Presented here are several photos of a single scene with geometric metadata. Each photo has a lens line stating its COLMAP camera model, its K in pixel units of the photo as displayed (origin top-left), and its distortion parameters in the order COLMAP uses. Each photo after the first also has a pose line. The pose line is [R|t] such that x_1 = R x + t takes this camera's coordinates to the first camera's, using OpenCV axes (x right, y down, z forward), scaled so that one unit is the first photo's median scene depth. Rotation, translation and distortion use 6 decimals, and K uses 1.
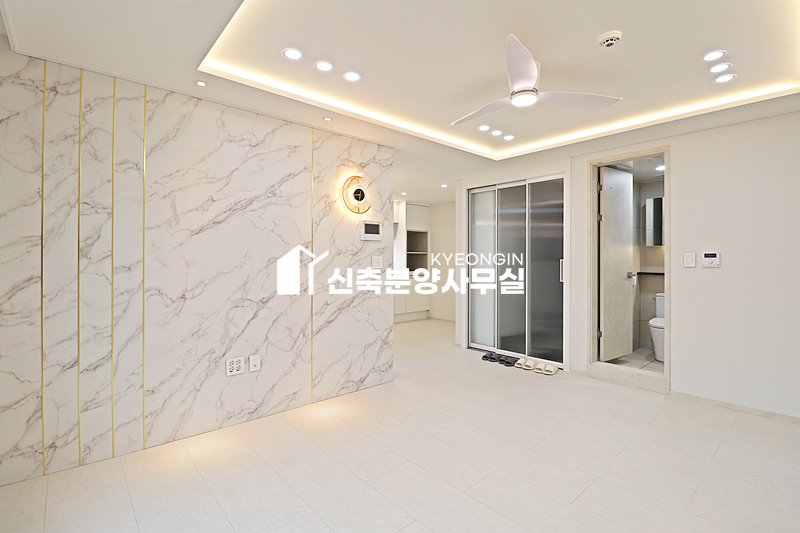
lens RADIAL K [[368.3, 0, 398.5], [0, 368.3, 262.5], [0, 0, 1]] dist [-0.012193, -0.008145]
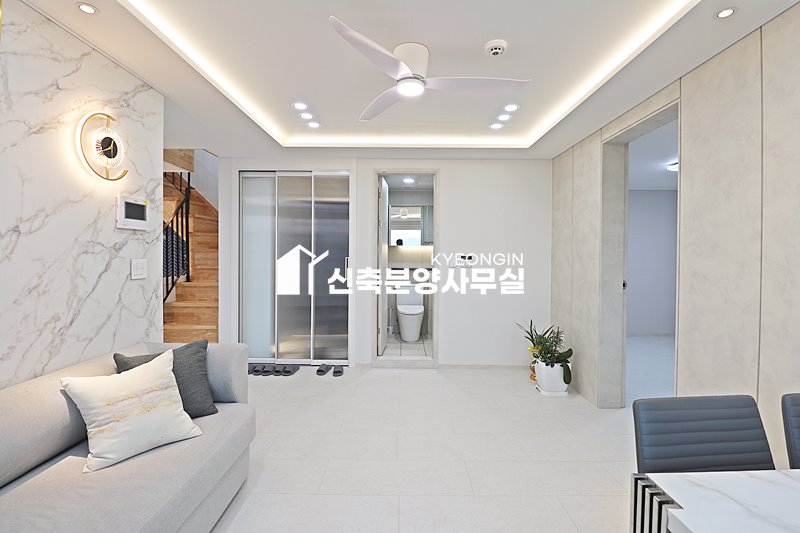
lens RADIAL K [[368.3, 0, 402.1], [0, 368.3, 255.1], [0, 0, 1]] dist [-0.012193, -0.008145]
pose [[0.653348, -0.001303, 0.757056, -0.269355], [-0.000057, 0.999998, 0.001771, -0.020043], [-0.757057, -0.001201, 0.653347, 0.276805]]
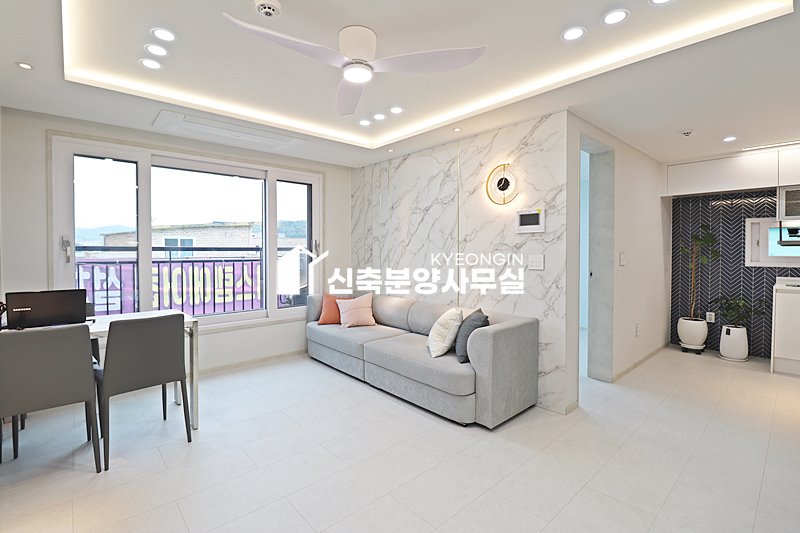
lens RADIAL K [[368.3, 0, 406.3], [0, 368.3, 249.8], [0, 0, 1]] dist [-0.012193, -0.008145]
pose [[0.026351, -0.005312, -0.999639, 0.845812], [-0.006933, 0.999961, -0.005496, -0.015852], [0.999629, 0.007075, 0.026313, 0.761184]]
